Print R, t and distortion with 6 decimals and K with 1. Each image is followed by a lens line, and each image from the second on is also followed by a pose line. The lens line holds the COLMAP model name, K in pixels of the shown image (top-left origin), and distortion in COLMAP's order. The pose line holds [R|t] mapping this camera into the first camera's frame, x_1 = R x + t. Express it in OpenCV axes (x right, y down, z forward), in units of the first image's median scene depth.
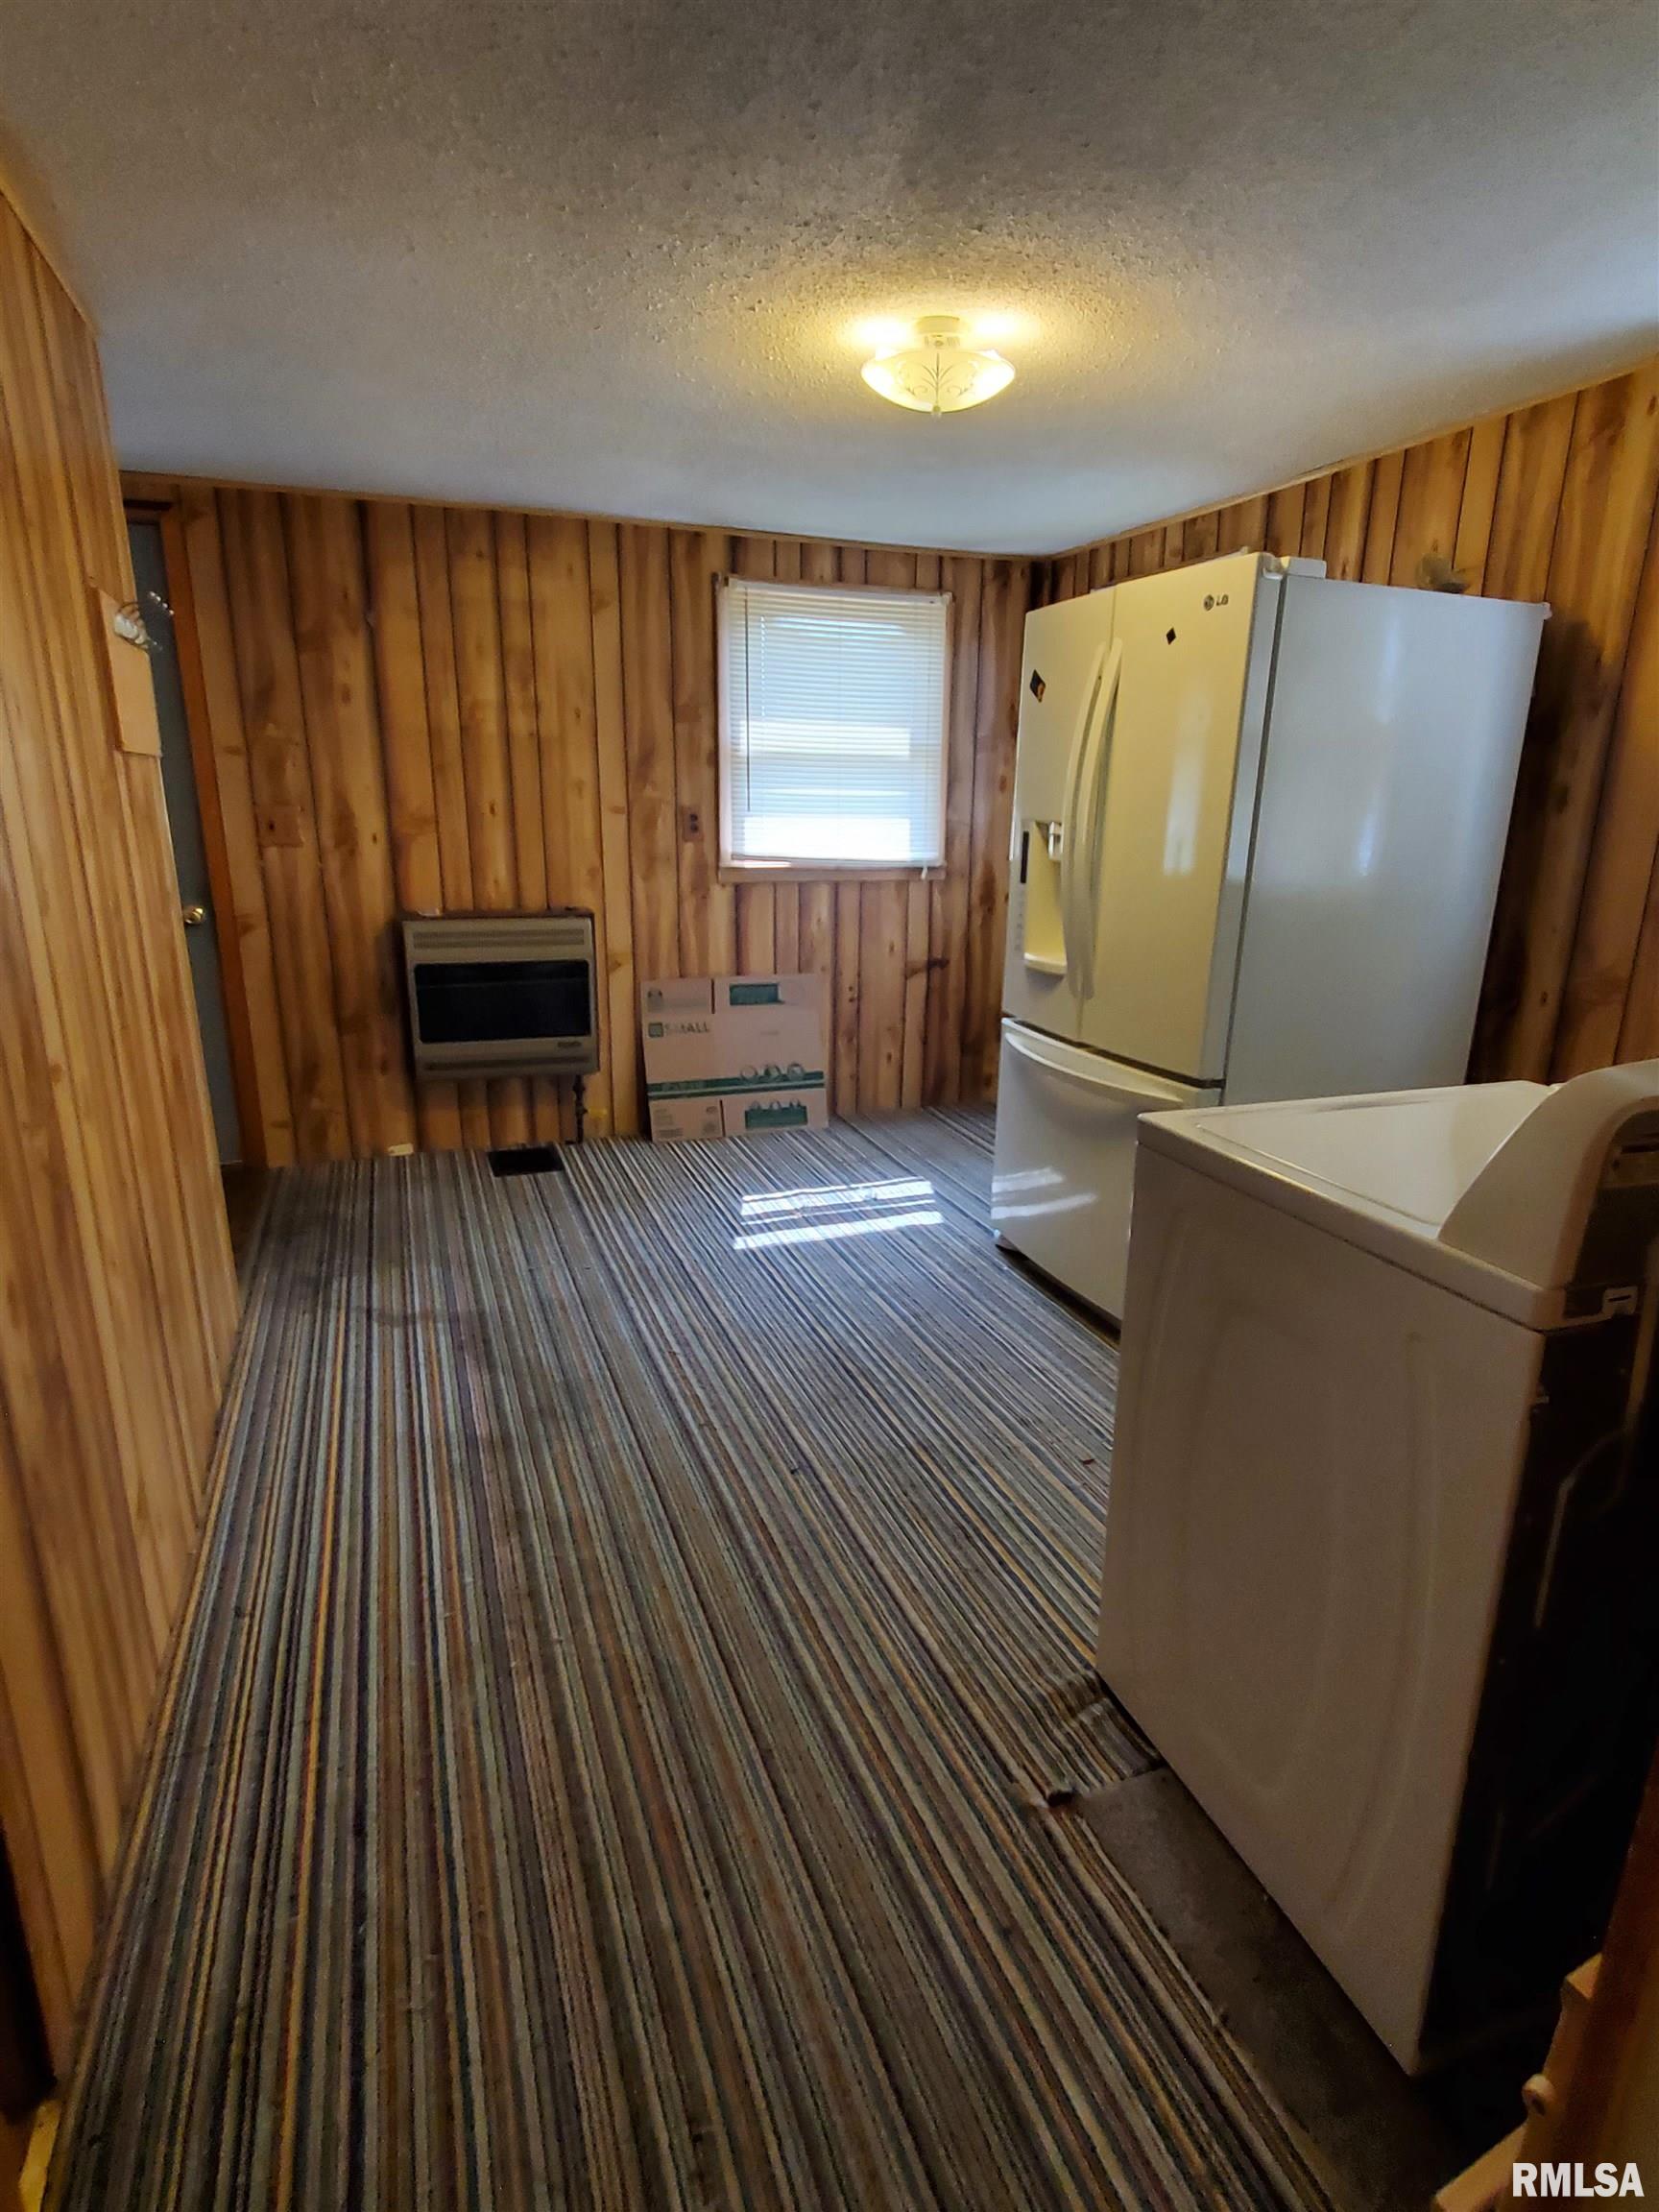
lens RADIAL K [[1151.0, 0, 824.8], [0, 1151.0, 1114.1], [0, 0, 1]] dist [0.005715, 0.000550]
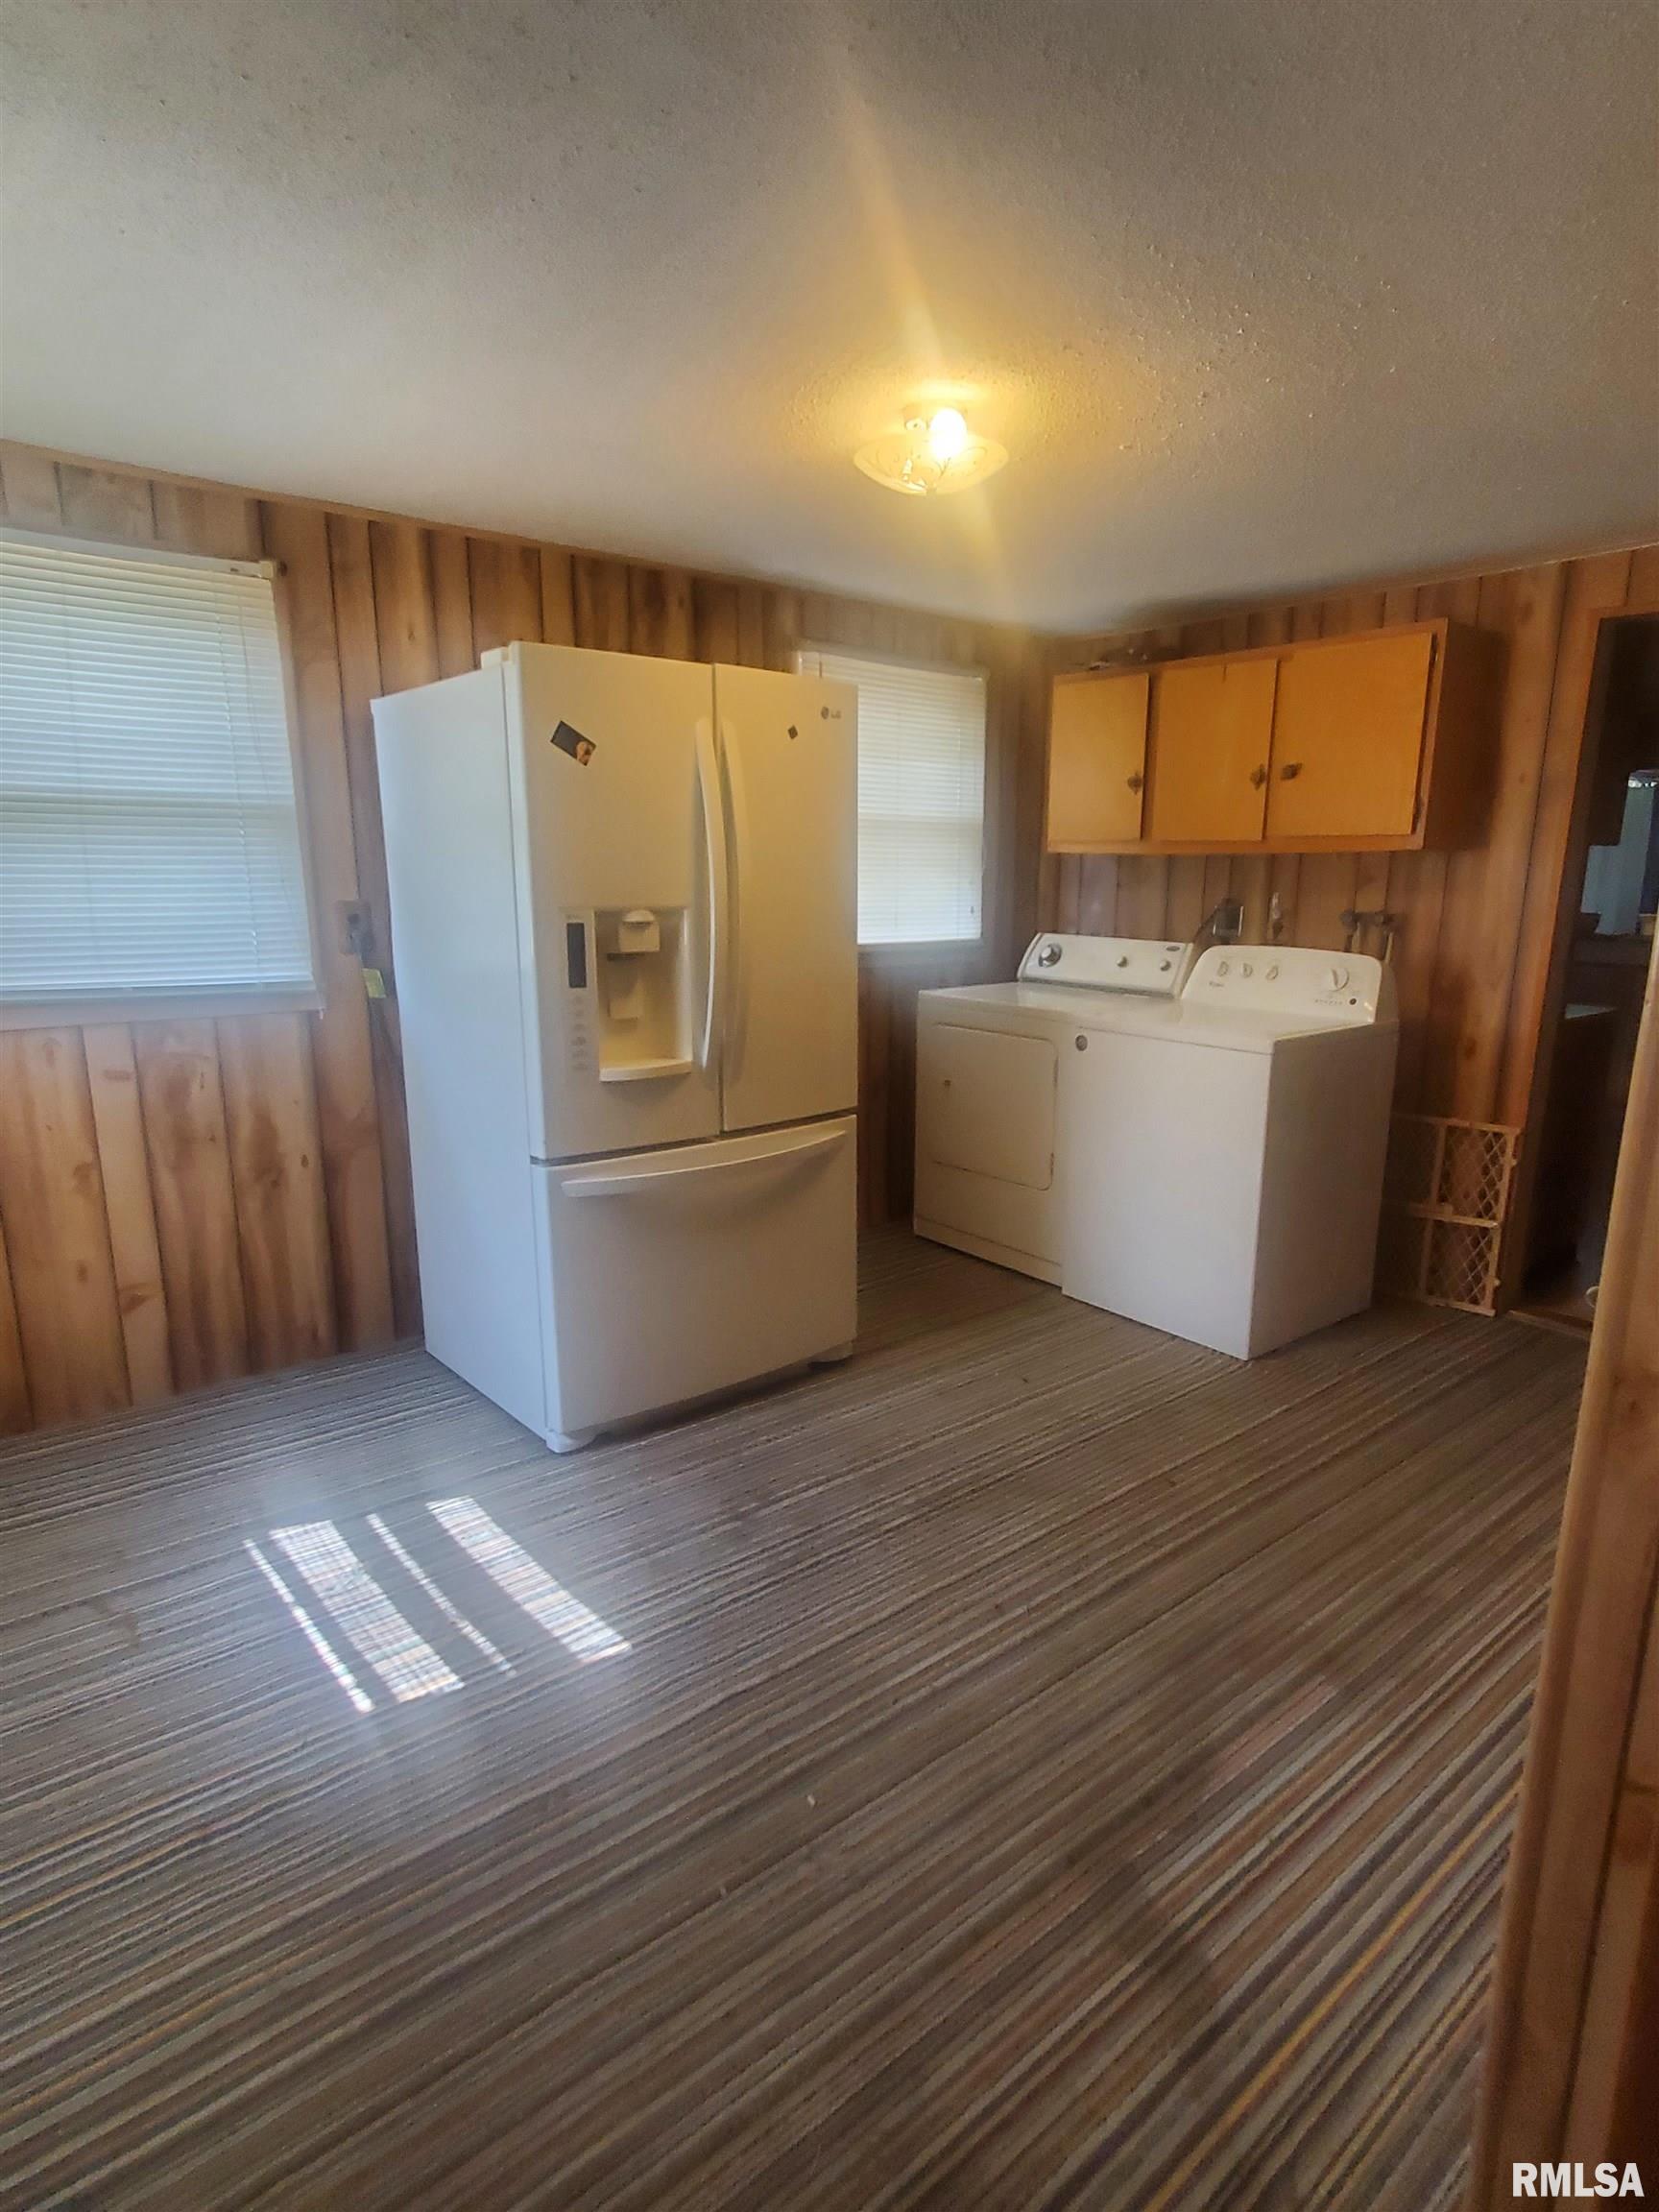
lens RADIAL K [[1218.0, 0, 829.2], [0, 1218.0, 1123.7], [0, 0, 1]] dist [-0.001736, 0.012519]
pose [[-0.320224, -0.214035, 0.922846, -0.737174], [0.246628, 0.921717, 0.299352, -0.350440], [-0.914676, 0.323459, -0.242369, 1.171187]]
